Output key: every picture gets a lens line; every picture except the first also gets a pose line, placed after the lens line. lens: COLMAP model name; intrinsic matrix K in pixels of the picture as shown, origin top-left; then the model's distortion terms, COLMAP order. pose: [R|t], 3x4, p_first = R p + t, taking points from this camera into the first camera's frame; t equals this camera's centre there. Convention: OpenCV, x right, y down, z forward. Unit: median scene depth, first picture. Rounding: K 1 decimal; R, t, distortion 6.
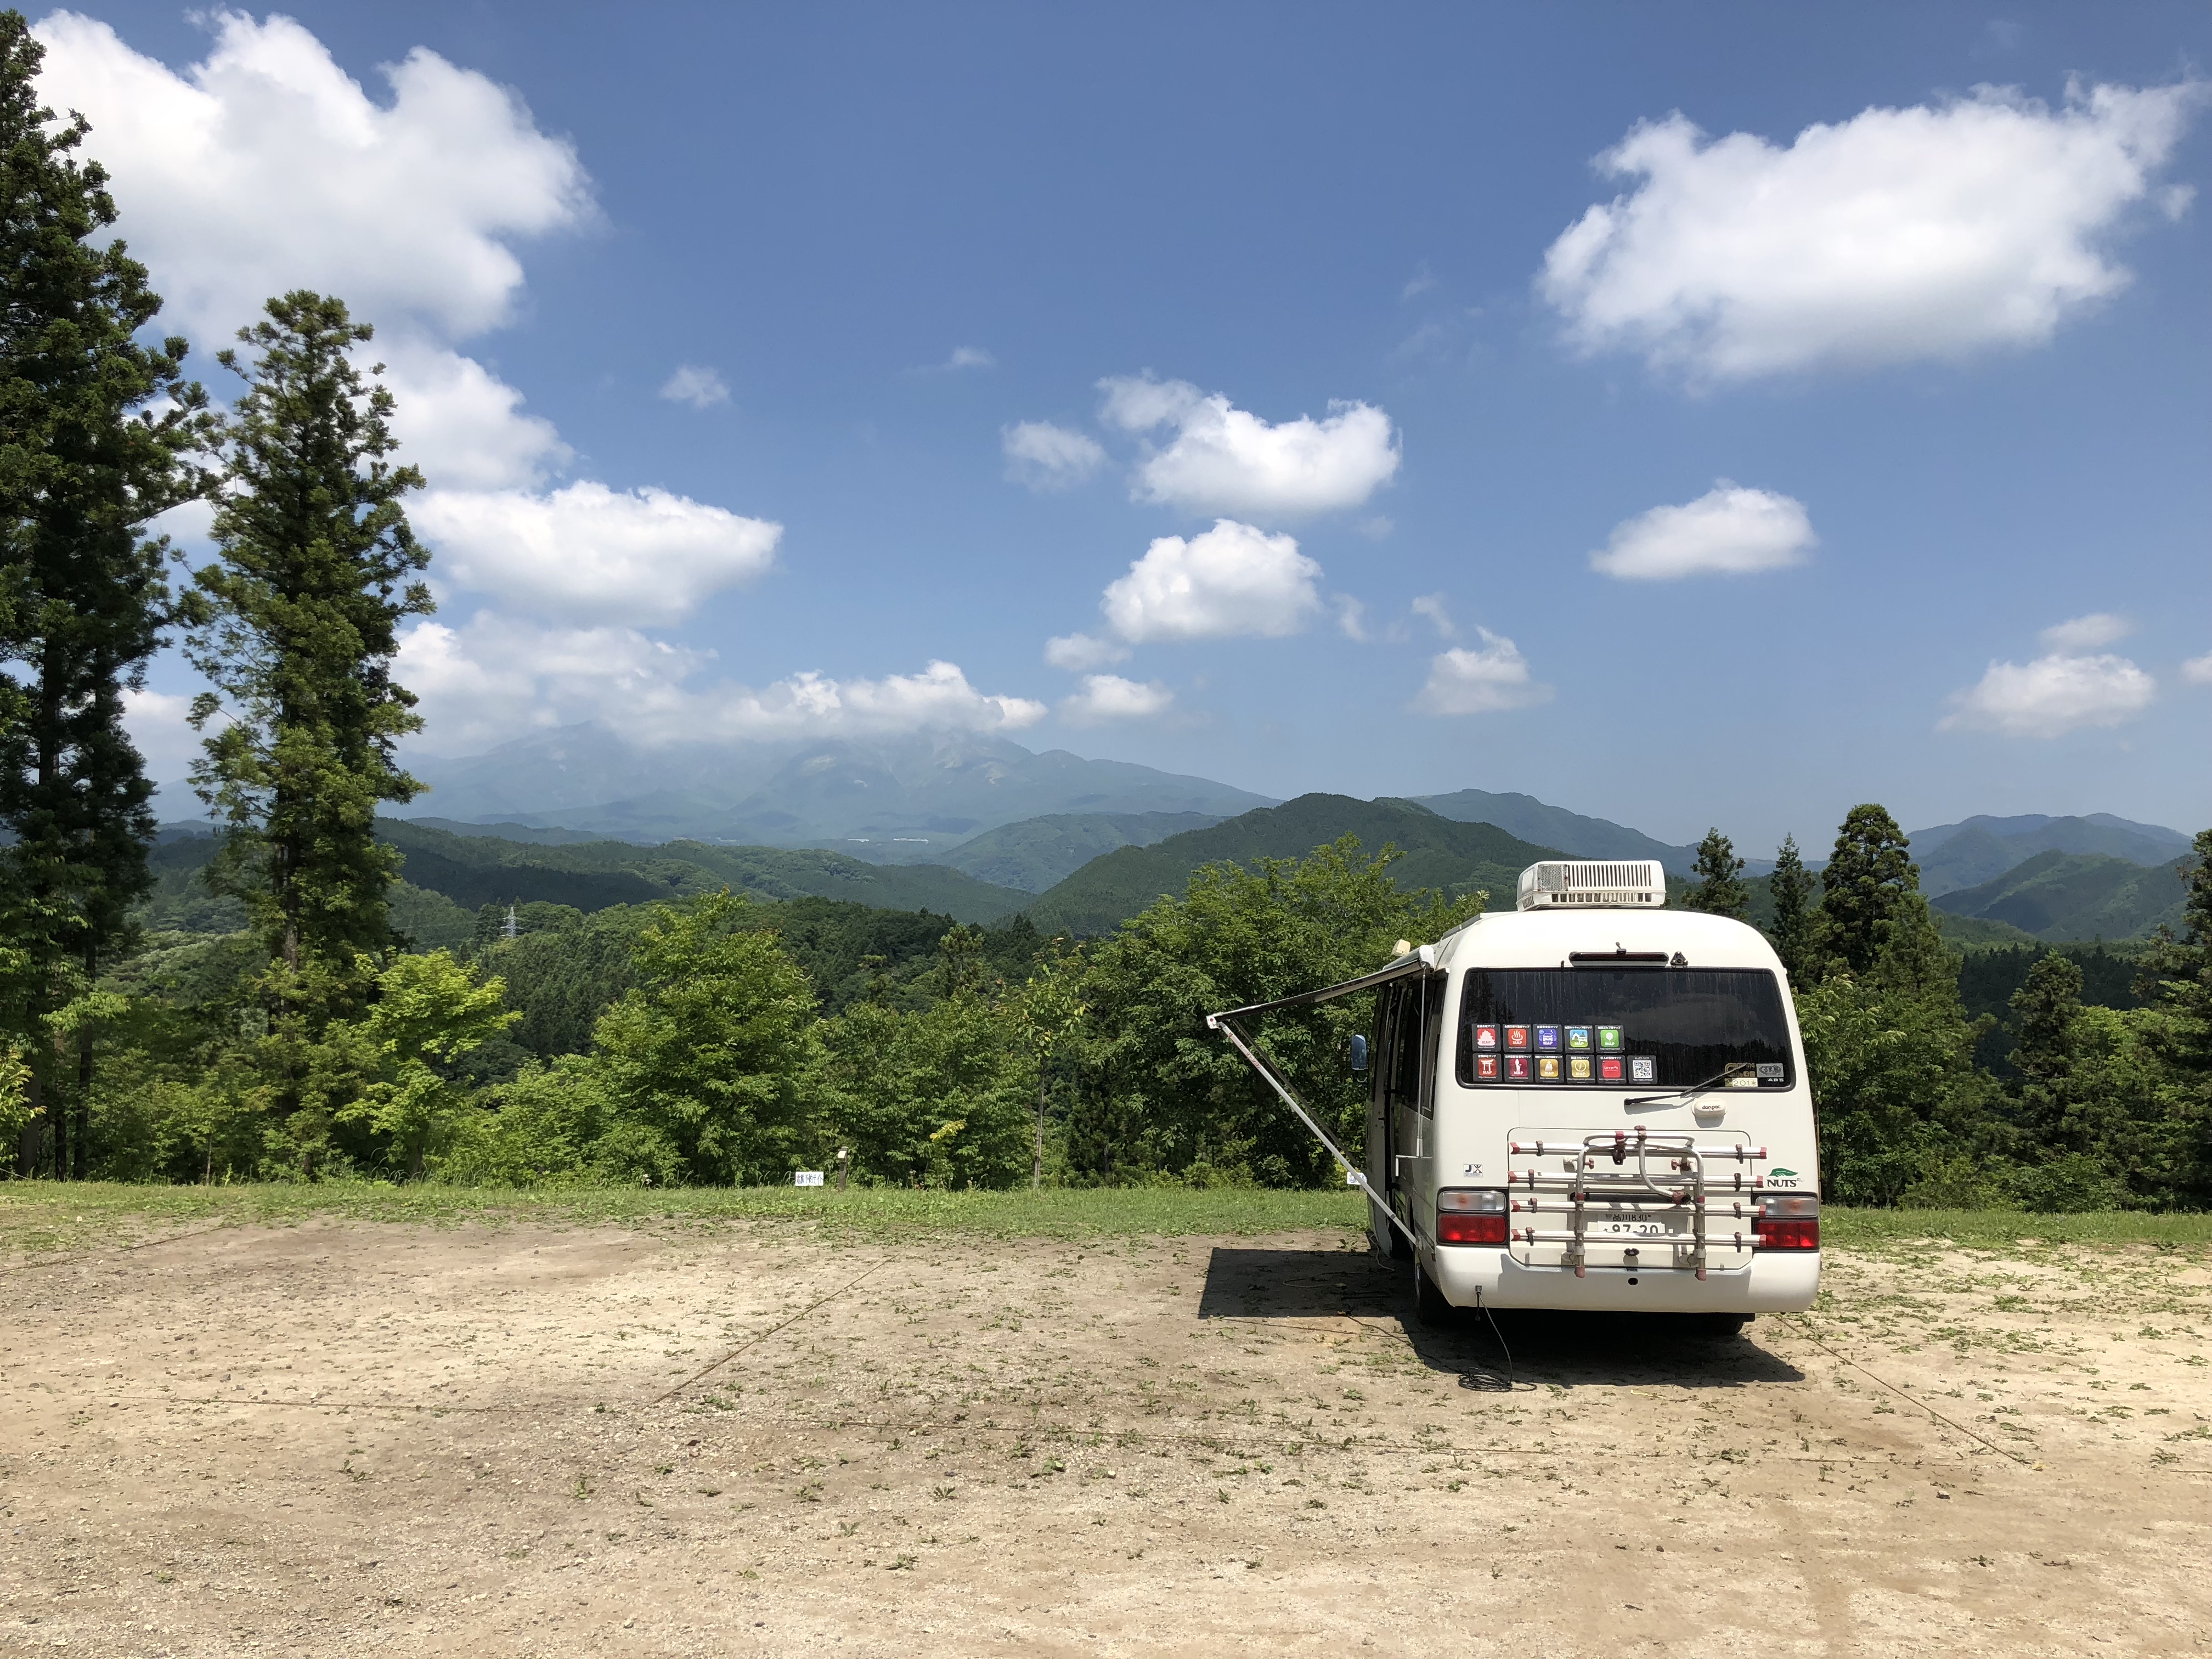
lens RADIAL K [[1791.5, 0, 1106.0], [0, 1791.5, 829.5], [0, 0, 1]] dist [0.045632, -0.047921]
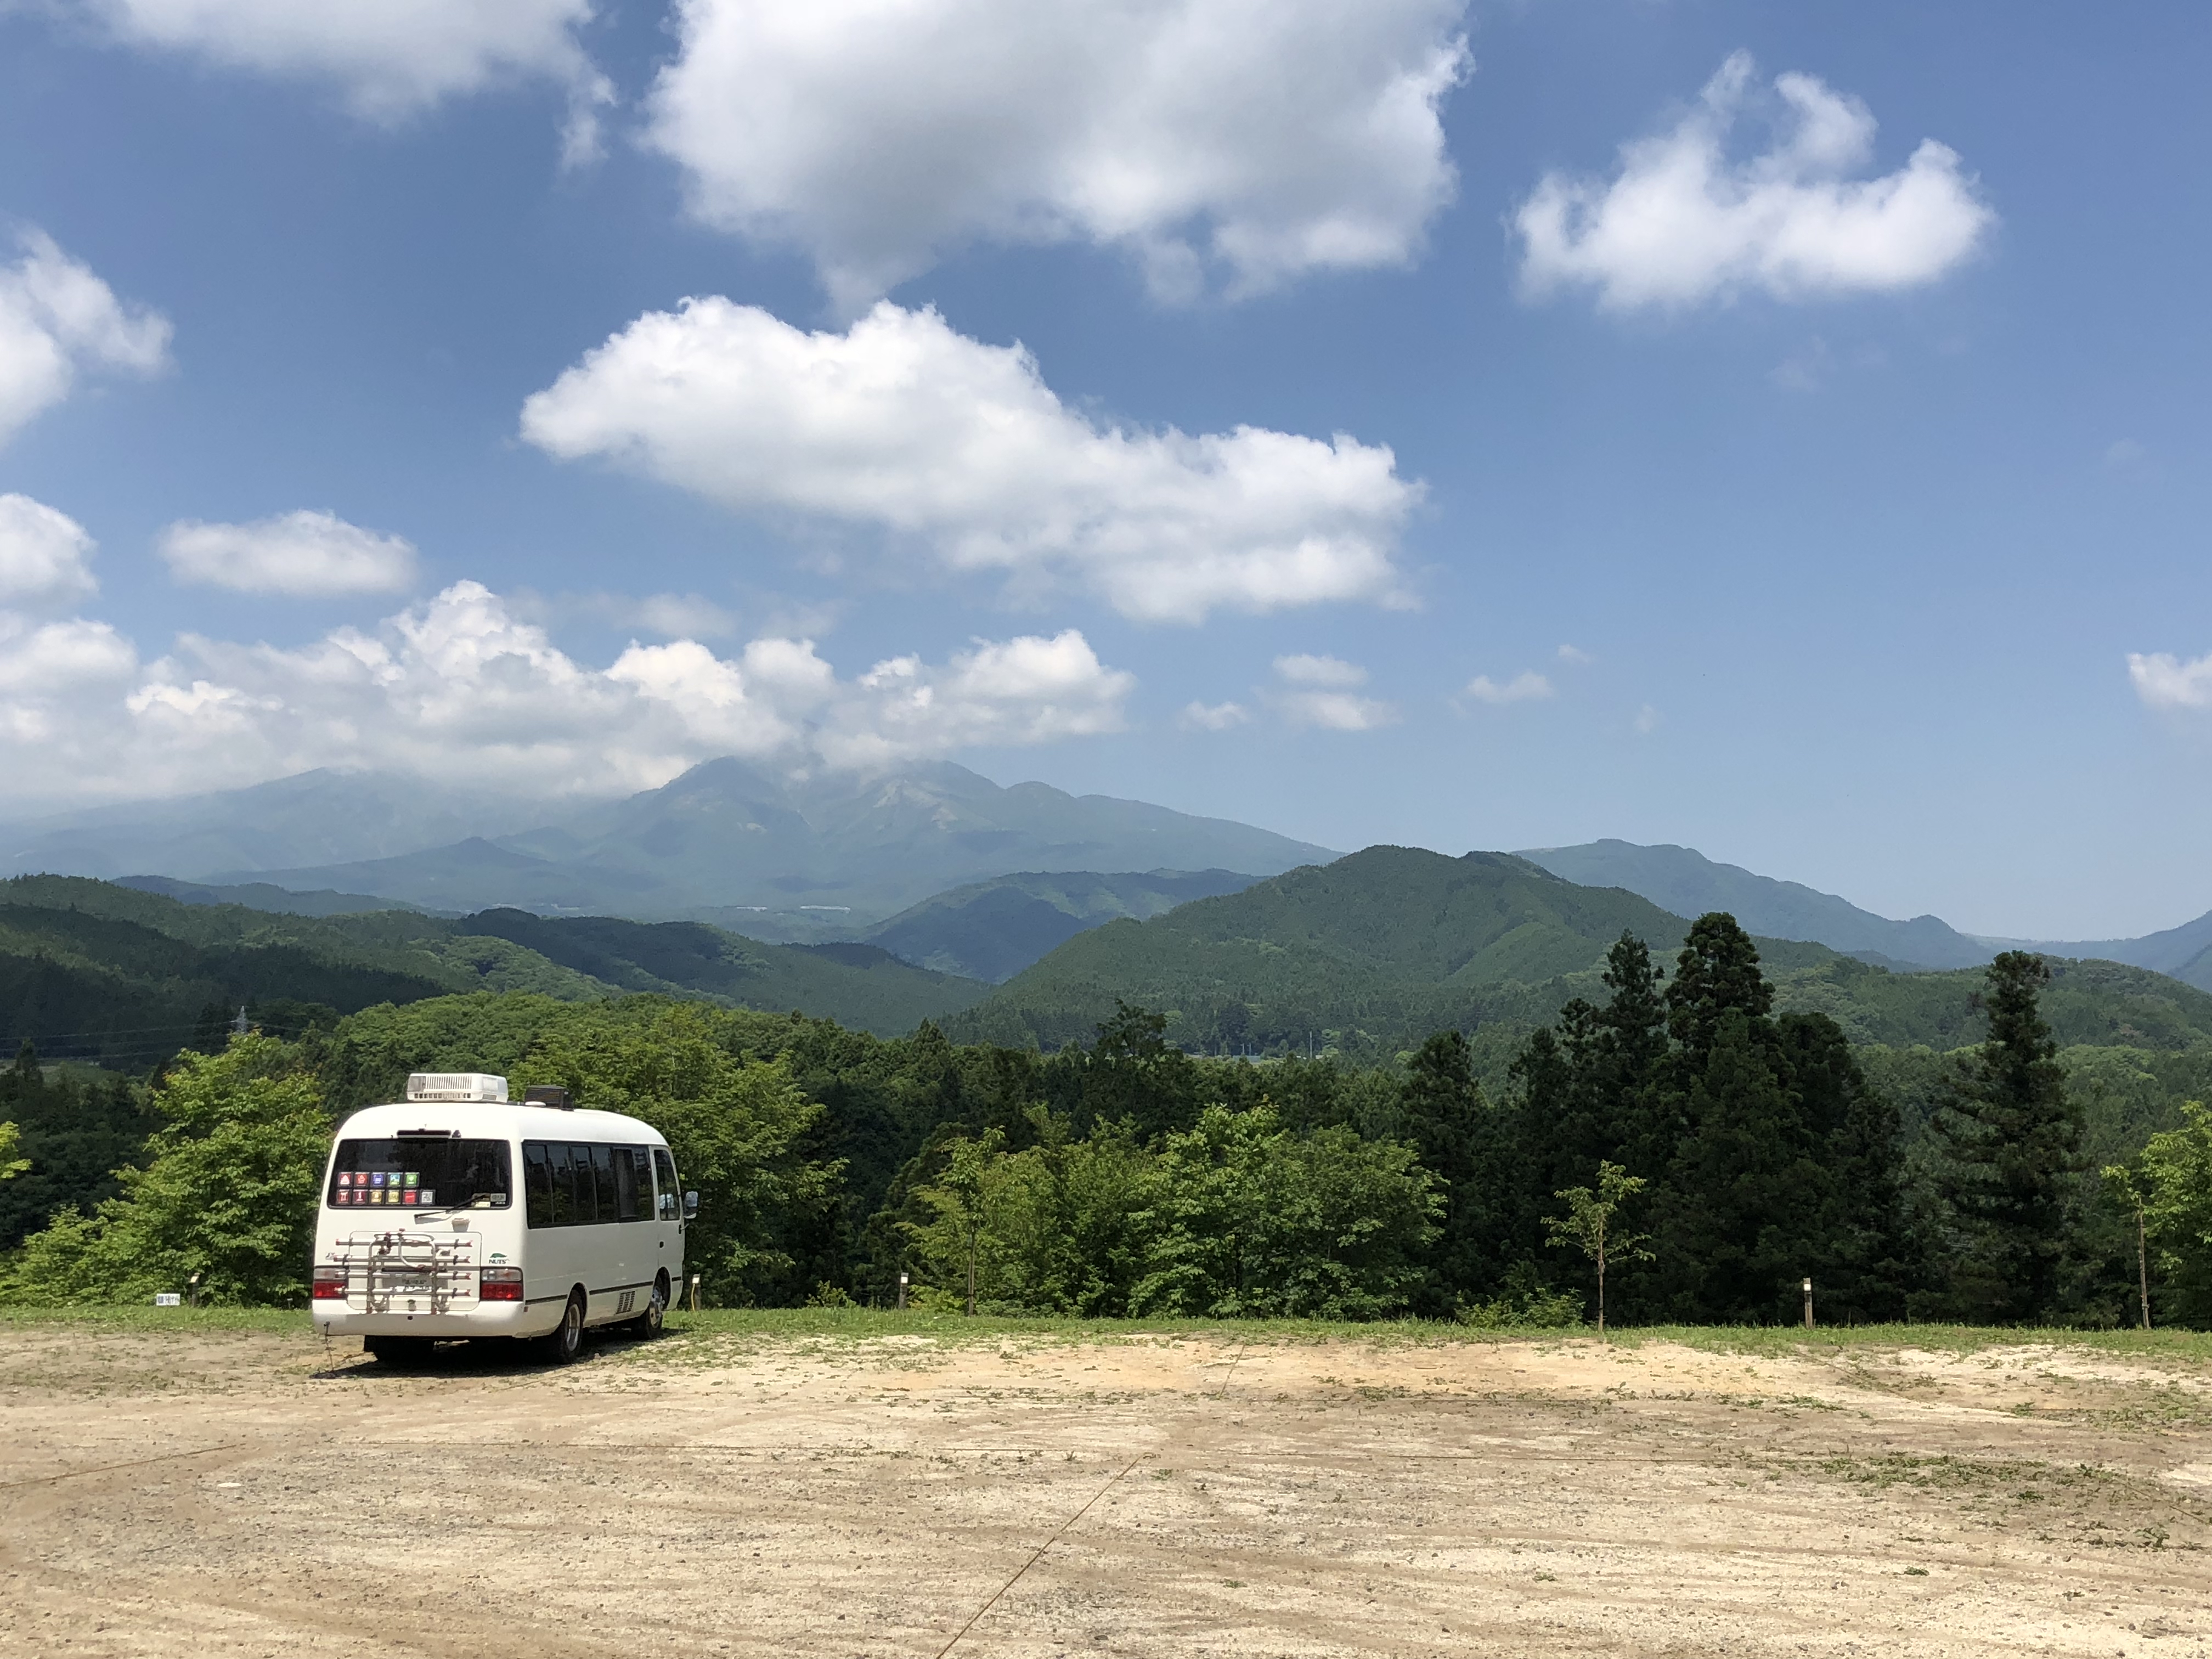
lens RADIAL K [[2527.9, 0, 1106.0], [0, 2527.9, 829.5], [0, 0, 1]] dist [0.104465, -0.345199]
pose [[0.999999, 0.001458, 0.000022, 0.253750], [-0.001457, 0.999684, -0.025083, -0.043003], [-0.000059, 0.025083, 0.999685, -0.391027]]
